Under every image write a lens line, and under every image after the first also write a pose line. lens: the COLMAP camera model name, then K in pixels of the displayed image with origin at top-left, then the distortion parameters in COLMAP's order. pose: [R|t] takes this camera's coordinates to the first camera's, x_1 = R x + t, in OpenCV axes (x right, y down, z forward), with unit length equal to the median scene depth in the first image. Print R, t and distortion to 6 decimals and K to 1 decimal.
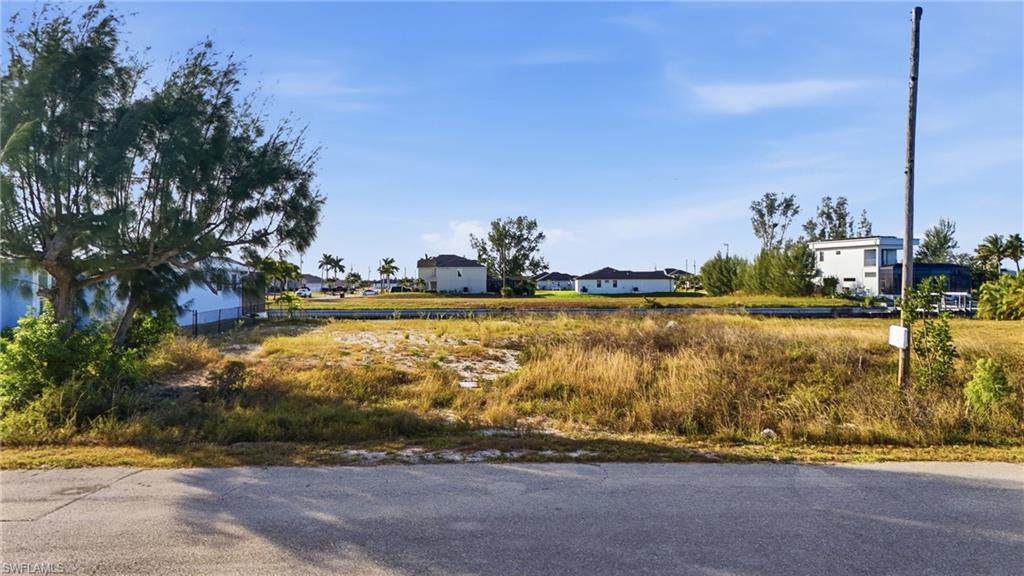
lens RADIAL K [[778.4, 0, 516.4], [0, 778.4, 286.2], [0, 0, 1]] dist [0.070723, -0.064591]
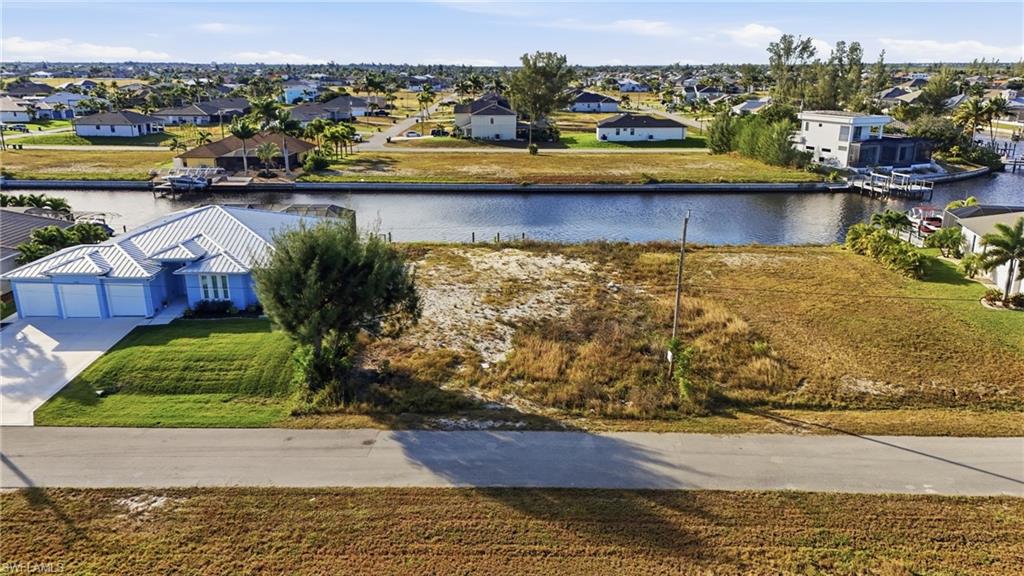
lens RADIAL K [[778.4, 0, 516.4], [0, 778.4, 286.2], [0, 0, 1]] dist [0.070723, -0.064591]
pose [[0.998891, 0.013633, -0.045076, 0.020028], [-0.001252, 0.964531, 0.263966, -0.110556], [0.047076, -0.263616, 0.963478, -0.176704]]
